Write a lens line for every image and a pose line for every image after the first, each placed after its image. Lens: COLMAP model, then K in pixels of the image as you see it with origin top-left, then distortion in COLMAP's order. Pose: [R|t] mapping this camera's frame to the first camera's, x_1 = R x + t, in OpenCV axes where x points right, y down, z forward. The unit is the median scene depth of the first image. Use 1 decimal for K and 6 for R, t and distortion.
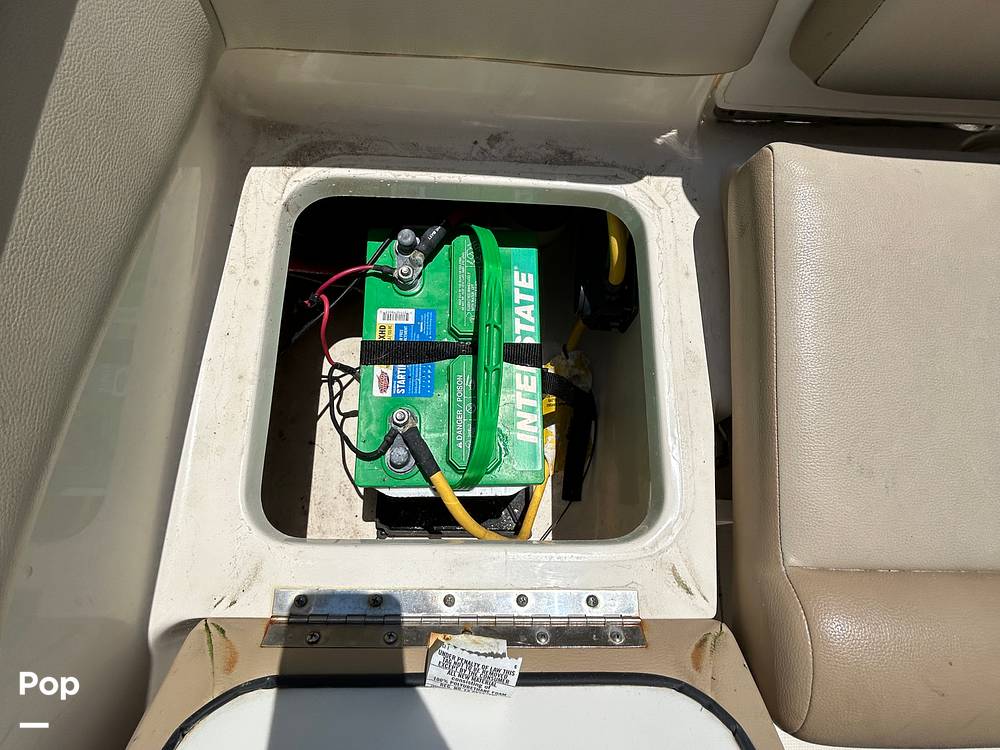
lens RADIAL K [[532.7, 0, 497.7], [0, 532.7, 374.6], [0, 0, 1]] dist [-0.007554, 0.000715]
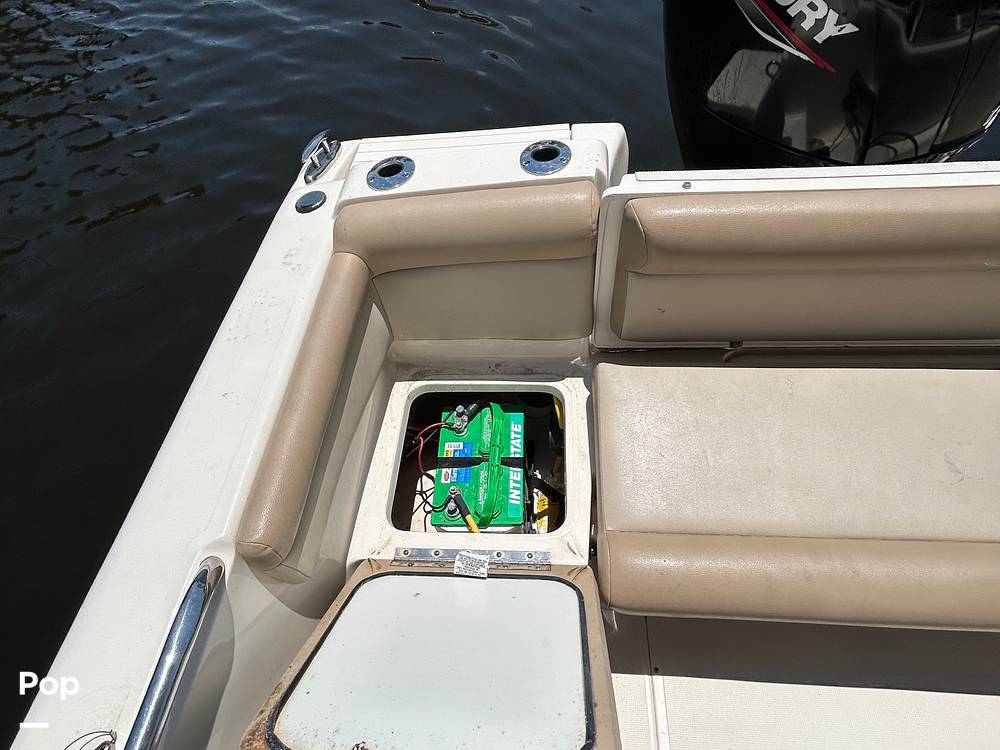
lens RADIAL K [[532.7, 0, 496.4], [0, 532.7, 374.8], [0, 0, 1]] dist [-0.007554, 0.000715]
pose [[0.987258, -0.049607, -0.151198, 0.311901], [-0.007542, 0.934512, -0.355850, 0.383302], [0.158949, 0.352456, 0.922231, -1.030084]]
